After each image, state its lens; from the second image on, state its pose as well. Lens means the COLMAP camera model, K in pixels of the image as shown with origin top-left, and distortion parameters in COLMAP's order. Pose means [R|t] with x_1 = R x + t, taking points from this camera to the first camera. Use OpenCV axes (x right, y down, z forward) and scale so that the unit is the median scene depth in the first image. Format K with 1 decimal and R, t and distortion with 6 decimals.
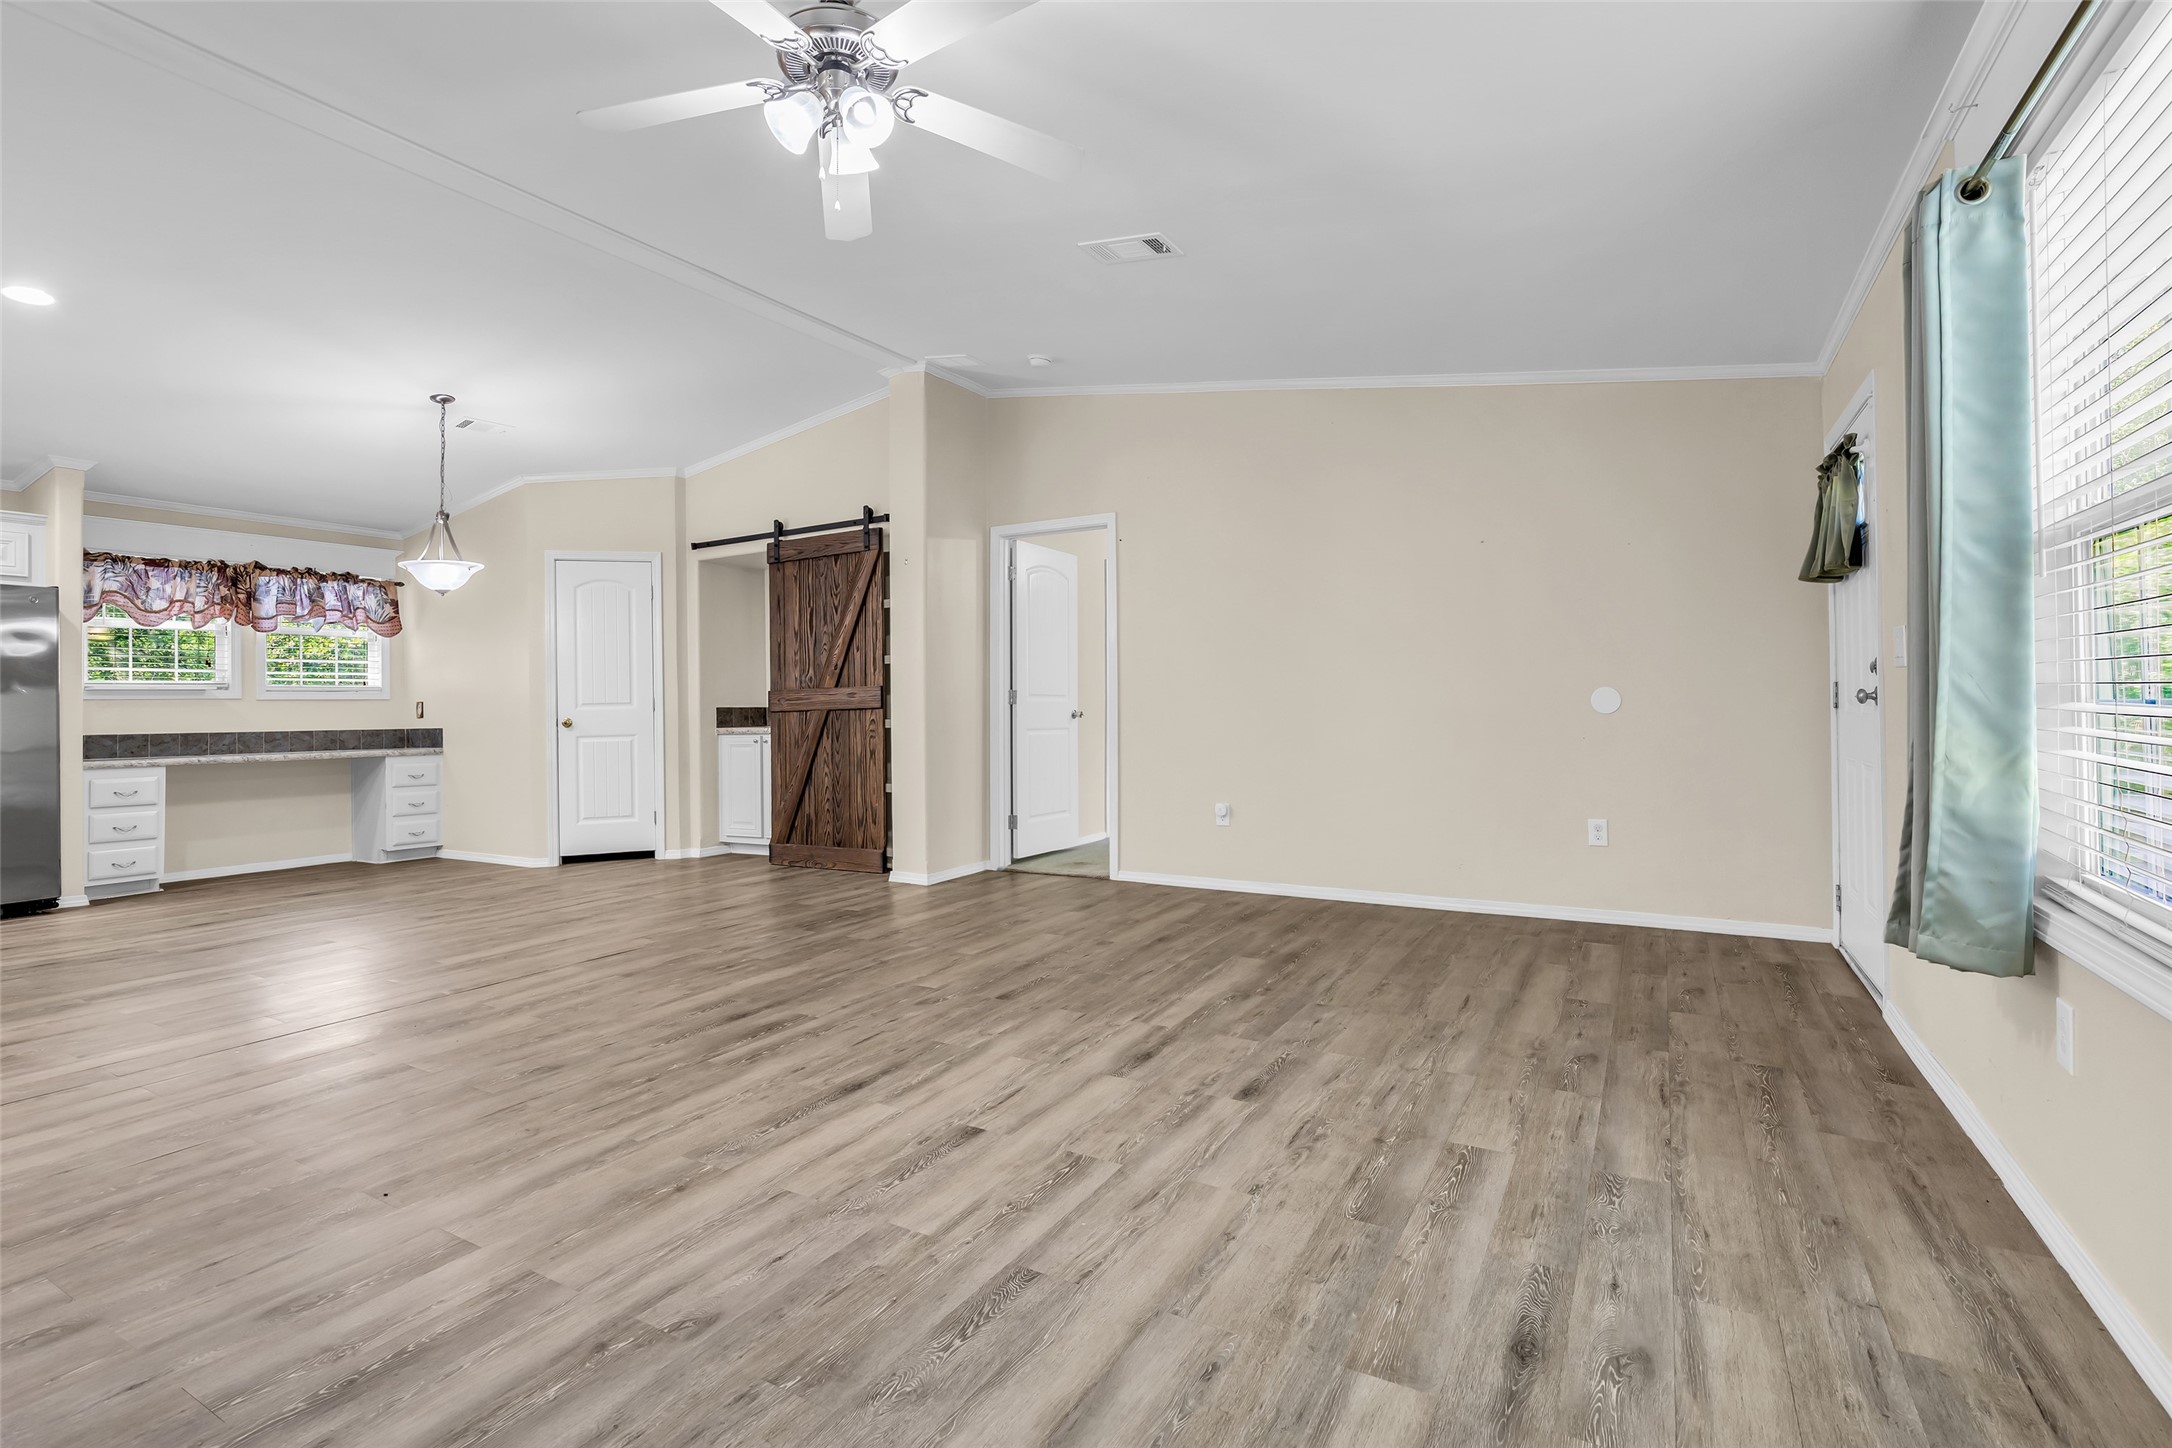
lens RADIAL K [[1010.3, 0, 1089.8], [0, 1010.3, 685.3], [0, 0, 1]] dist [-0.024731, 0.006998]
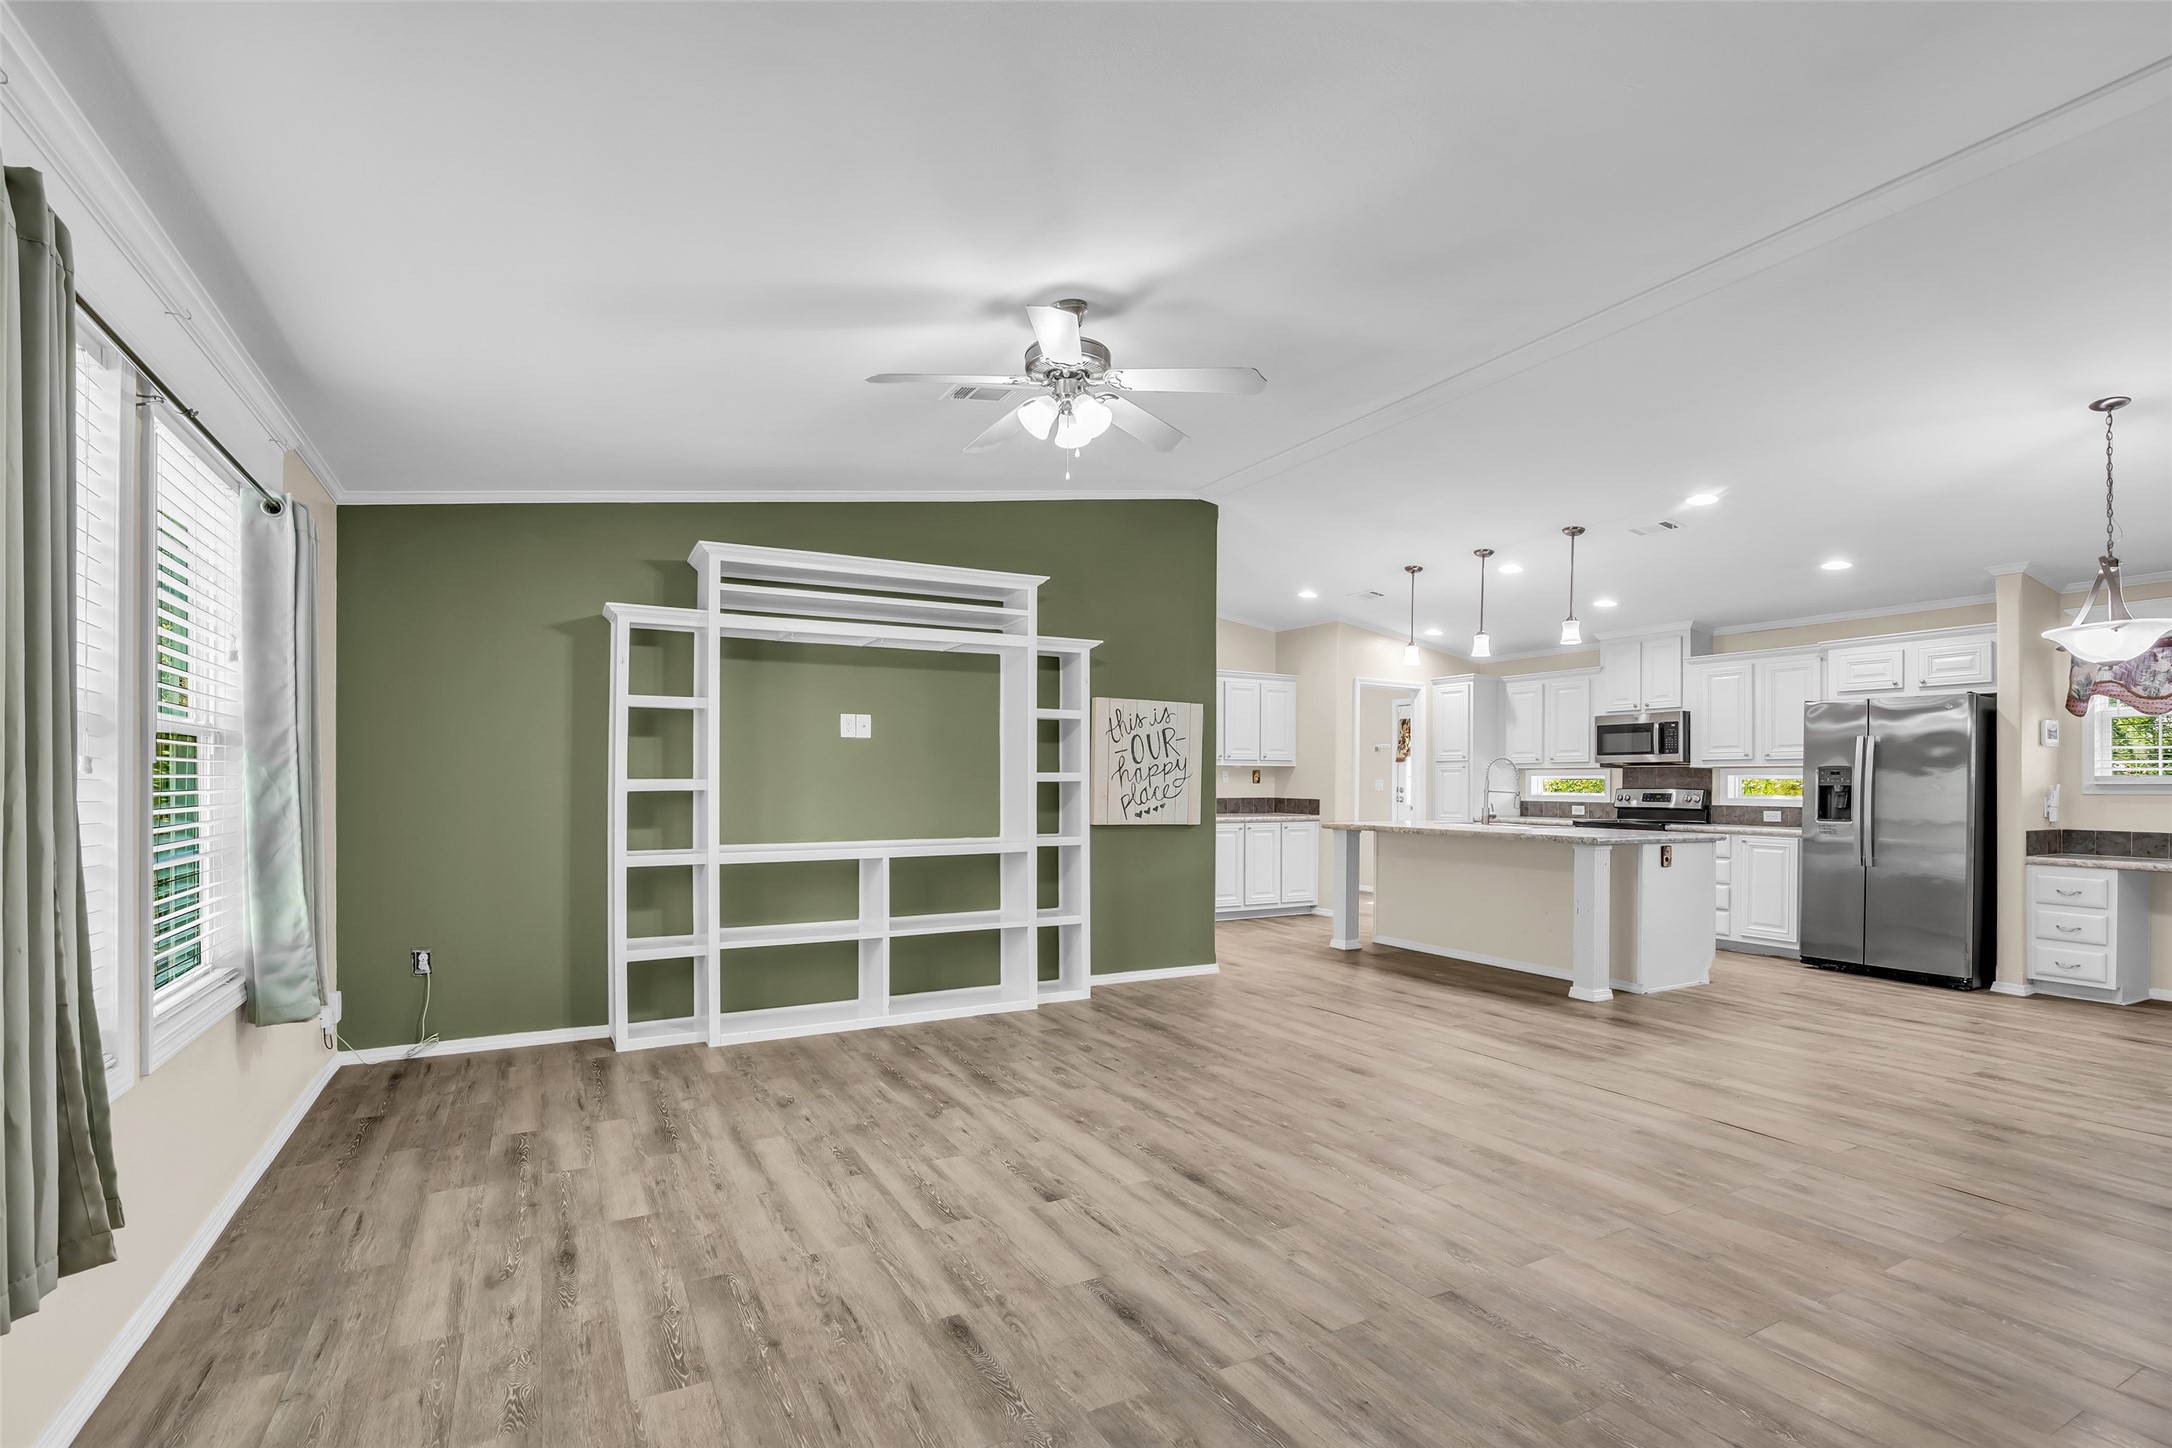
lens RADIAL K [[1008.9, 0, 1073.4], [0, 1008.9, 773.2], [0, 0, 1]] dist [-0.024274, 0.007048]
pose [[-0.538212, 0.005581, -0.842791, 0.374530], [0.022981, 0.999703, -0.008056, -0.023053], [0.842496, -0.023704, -0.538181, 0.714909]]
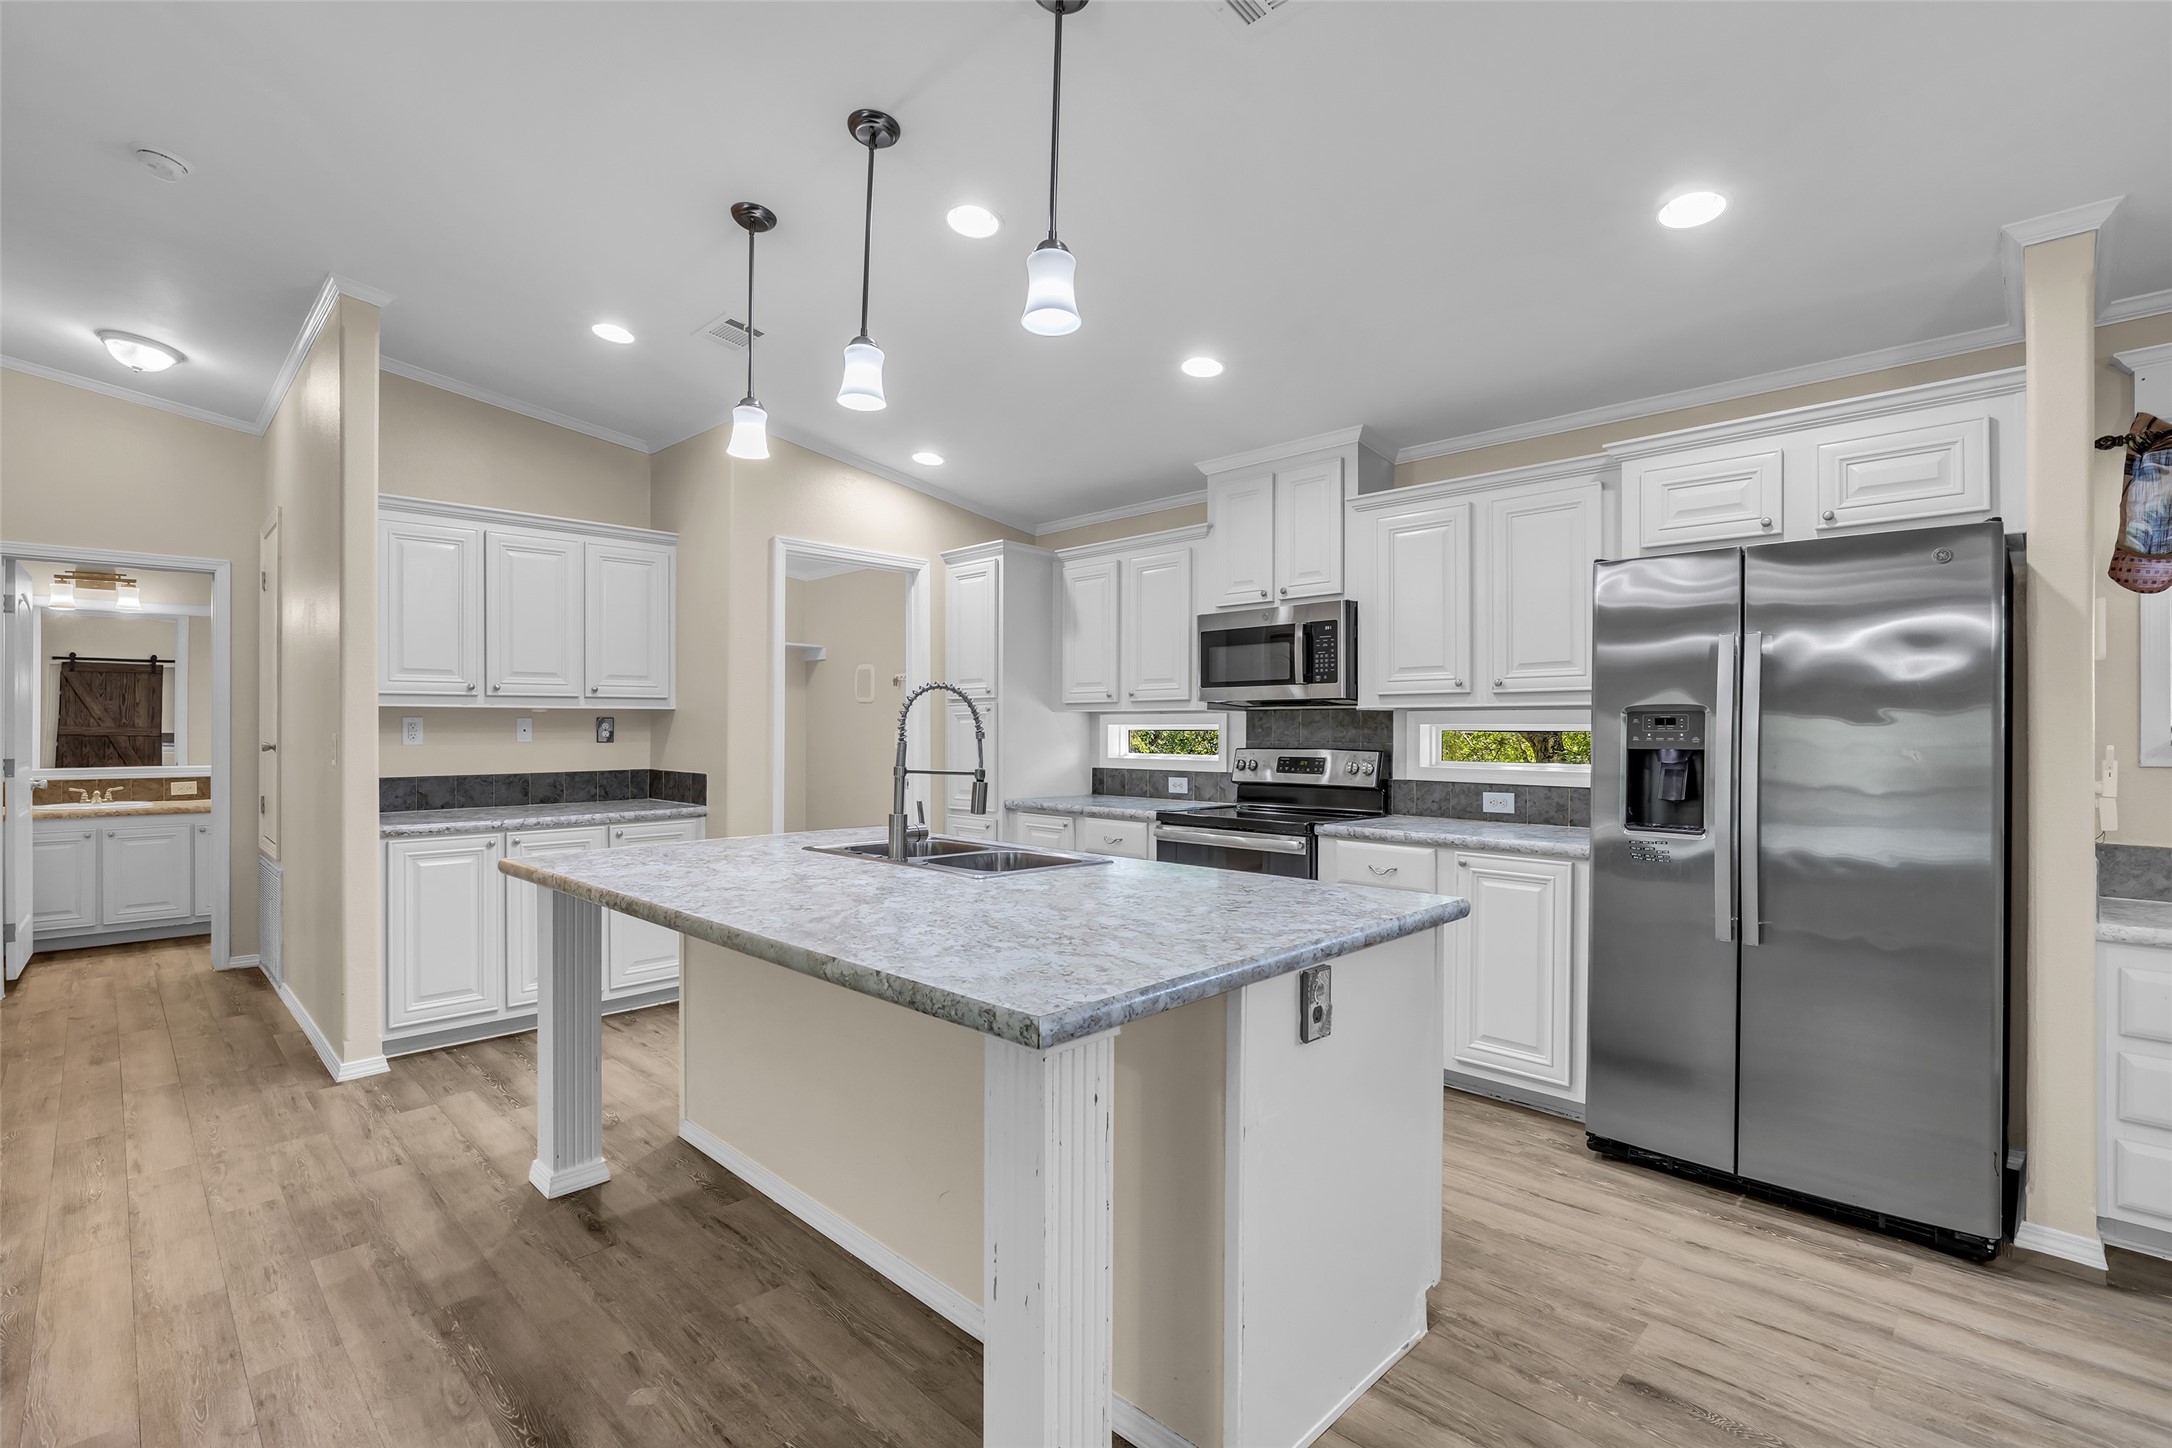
lens RADIAL K [[996.3, 0, 1077.6], [0, 996.3, 728.0], [0, 0, 1]] dist [-0.011324, 0.000957]
pose [[-0.266789, 0.017853, -0.963589, -0.490285], [0.028739, 0.999531, 0.010562, -0.022539], [0.963326, -0.024875, -0.267177, 0.686288]]
